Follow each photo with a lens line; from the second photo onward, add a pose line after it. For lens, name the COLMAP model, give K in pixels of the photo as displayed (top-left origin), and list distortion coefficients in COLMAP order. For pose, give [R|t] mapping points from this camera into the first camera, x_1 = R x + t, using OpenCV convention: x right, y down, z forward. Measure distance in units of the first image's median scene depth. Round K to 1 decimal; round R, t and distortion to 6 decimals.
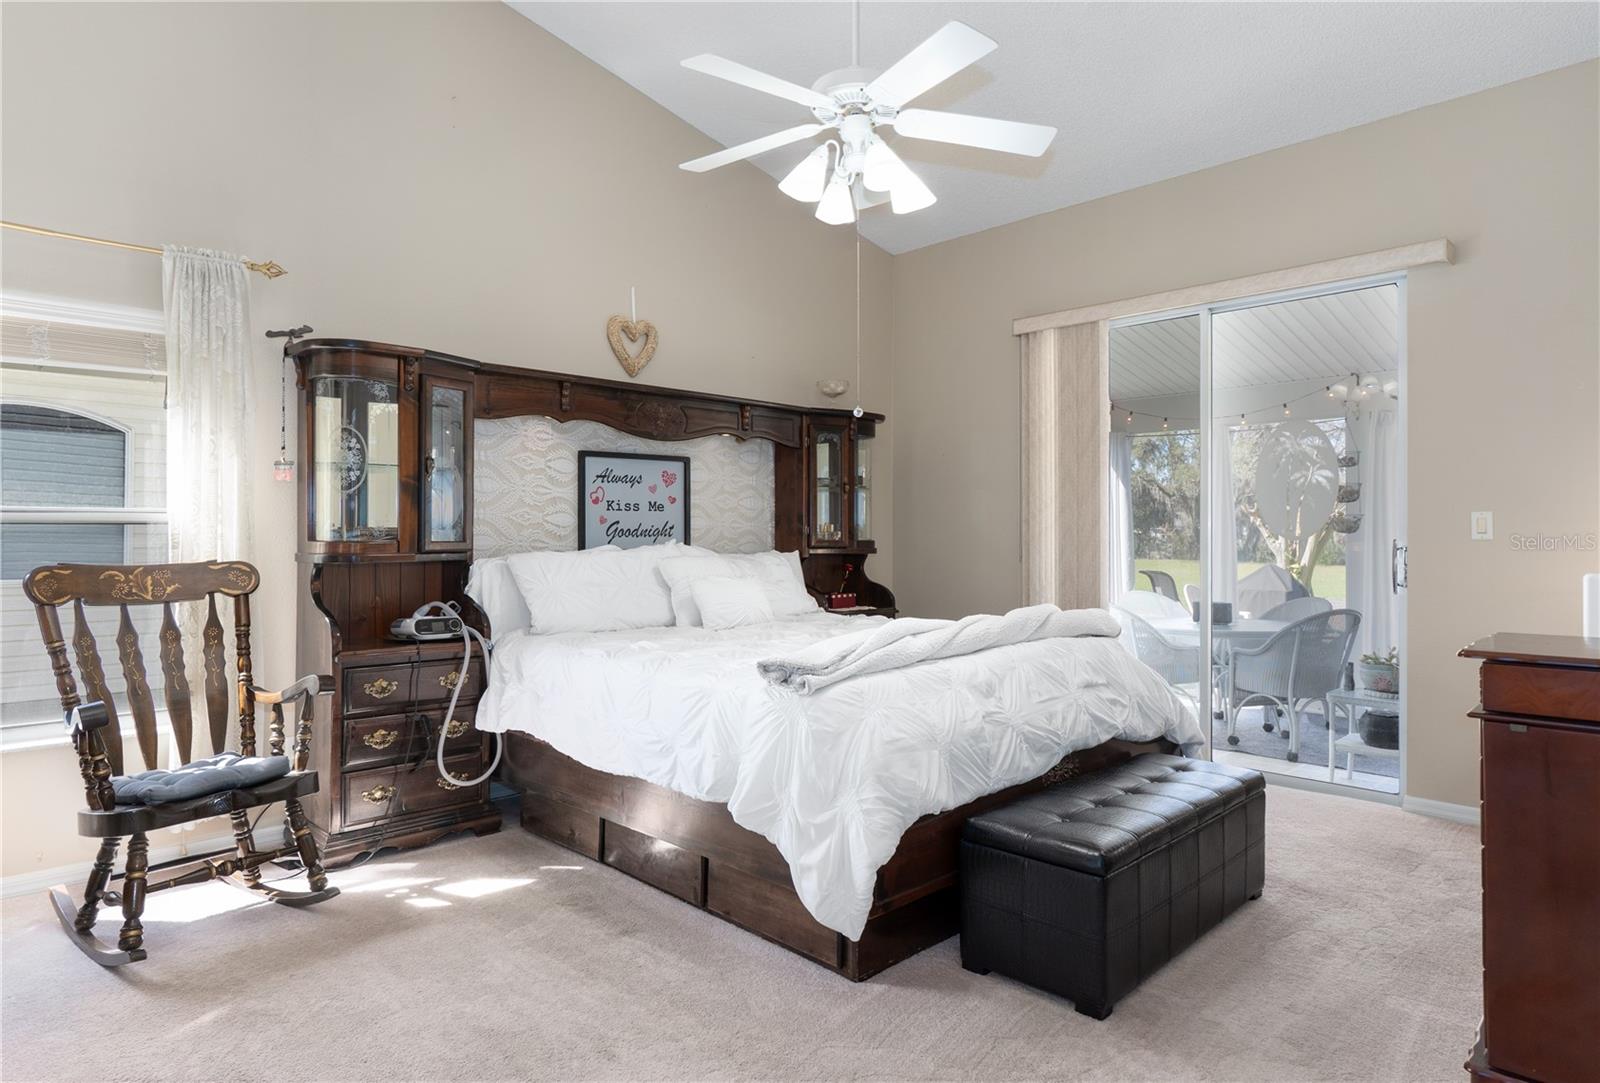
lens RADIAL K [[932.1, 0, 801.2], [0, 932.1, 528.6], [0, 0, 1]] dist [0.027093, -0.000811]
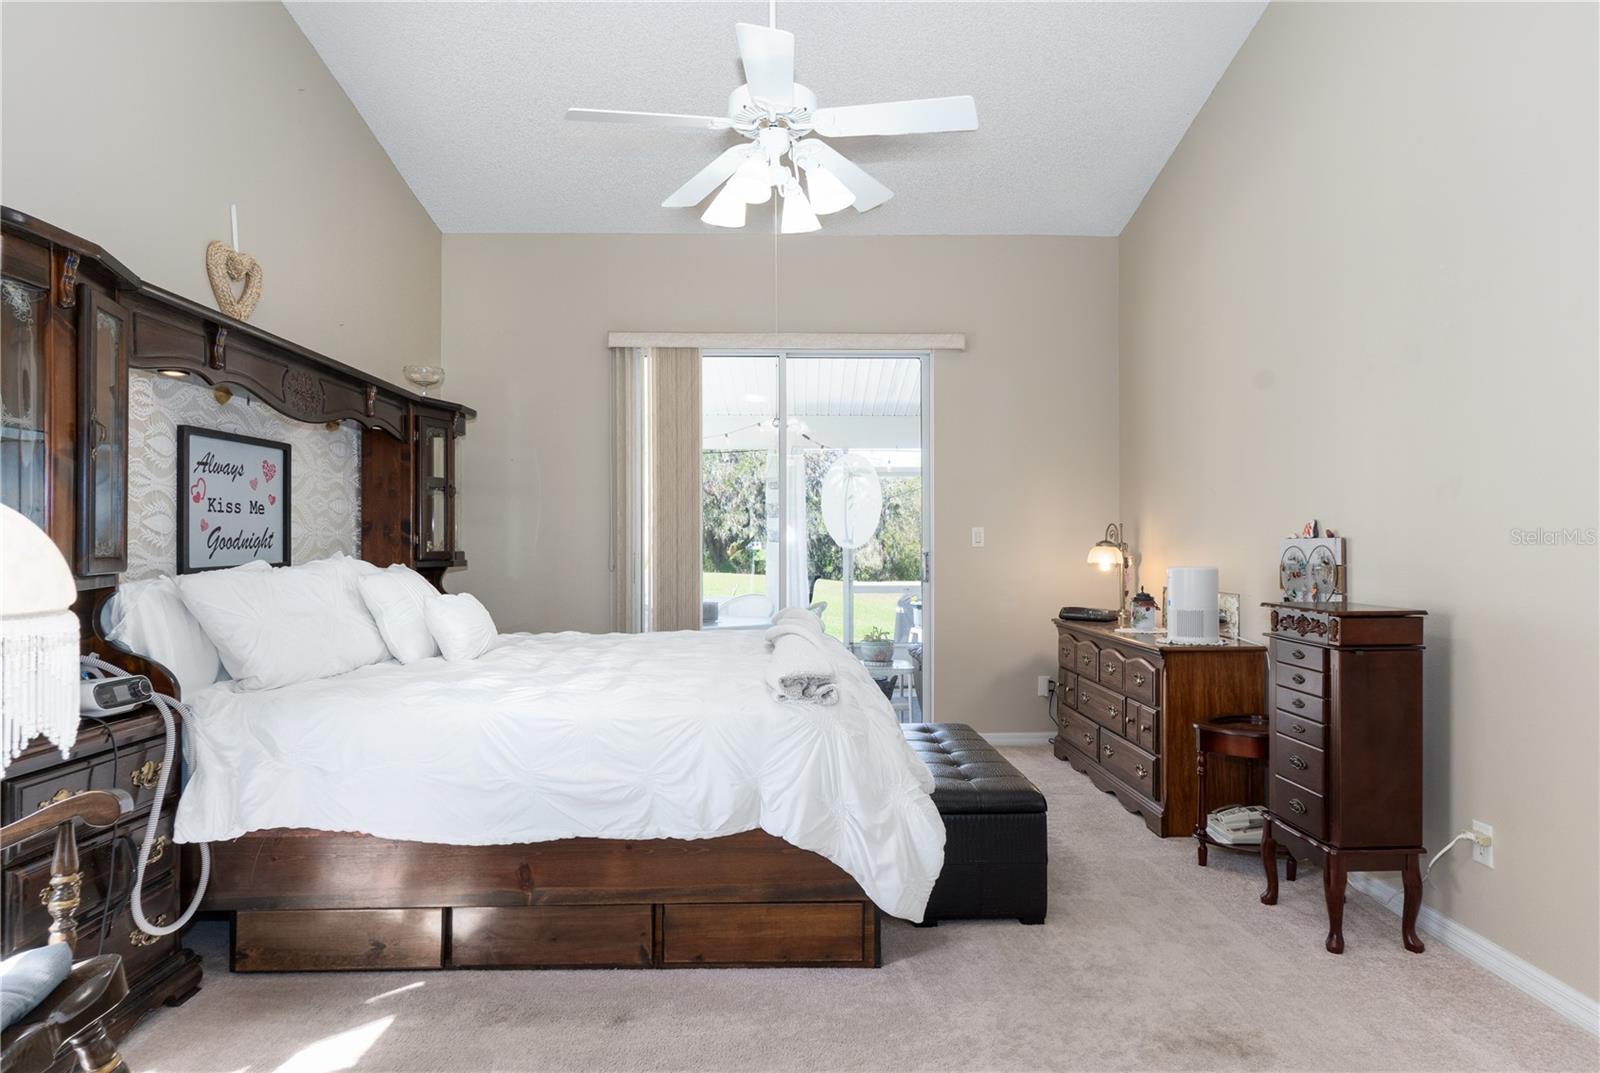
lens RADIAL K [[912.7, 0, 800.0], [0, 912.7, 544.5], [0, 0, 1]] dist [0.005546, -0.000029]
pose [[0.690805, -0.003307, 0.723034, -0.411624], [-0.001337, 0.999982, 0.005852, 0.000810], [-0.723040, -0.005009, 0.690788, 0.197344]]
